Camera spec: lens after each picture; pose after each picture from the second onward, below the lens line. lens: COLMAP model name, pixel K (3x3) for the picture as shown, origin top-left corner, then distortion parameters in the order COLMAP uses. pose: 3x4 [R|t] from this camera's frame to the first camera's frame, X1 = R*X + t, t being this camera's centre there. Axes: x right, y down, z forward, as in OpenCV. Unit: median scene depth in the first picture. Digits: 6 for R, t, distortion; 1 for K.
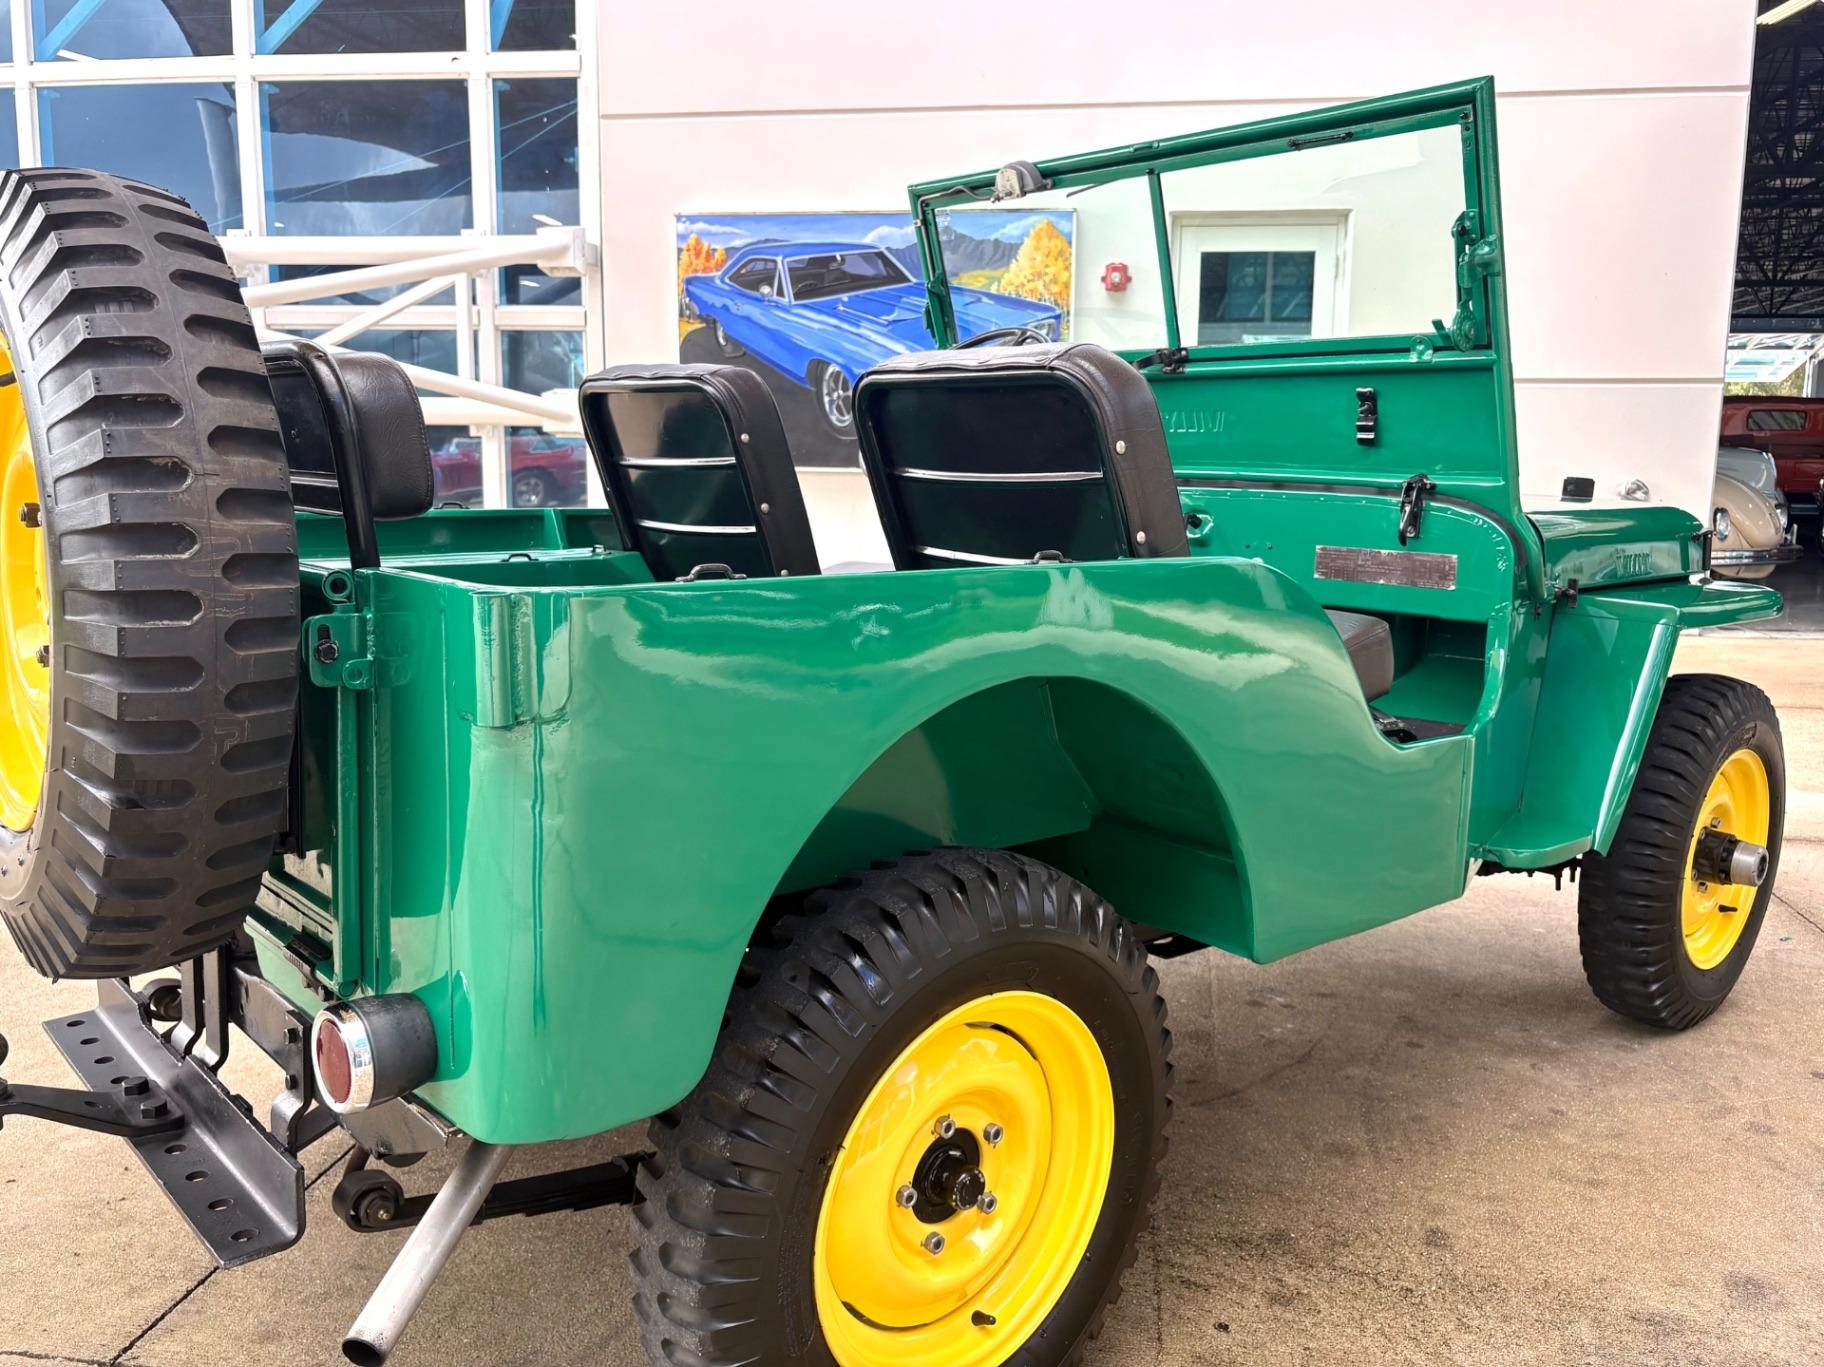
lens RADIAL K [[1417.0, 0, 907.1], [0, 1417.0, 691.6], [0, 0, 1]] dist [0.027924, -0.034926]
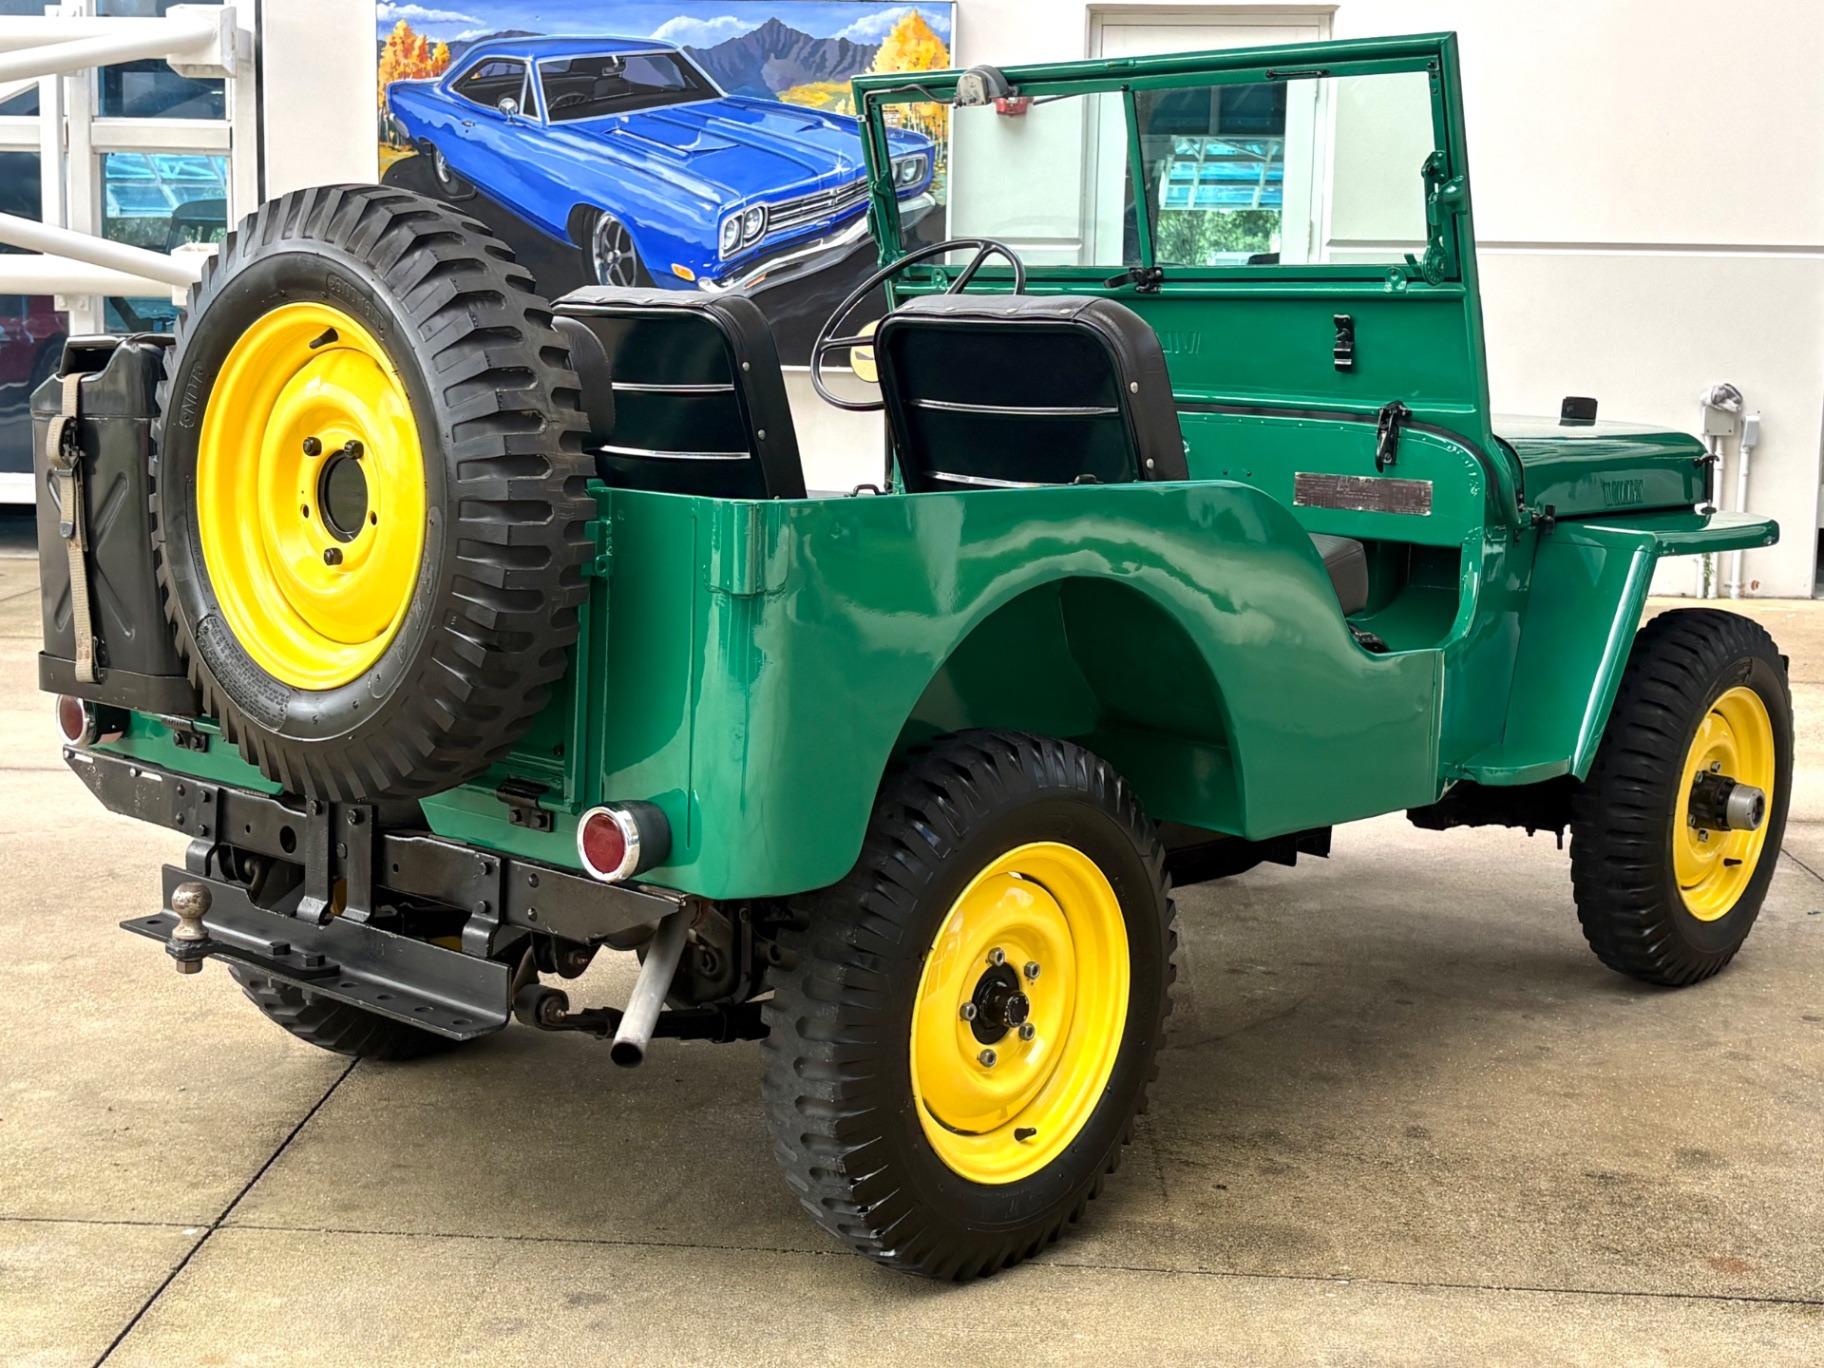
lens RADIAL K [[2331.0, 0, 815.5], [0, 2331.0, 677.5], [0, 0, 1]] dist [0.130675, -0.499252]
pose [[0.996800, -0.006242, 0.079691, -0.147139], [0.007528, 0.999846, -0.015842, 0.053224], [-0.079579, 0.016391, 0.996694, -0.498490]]
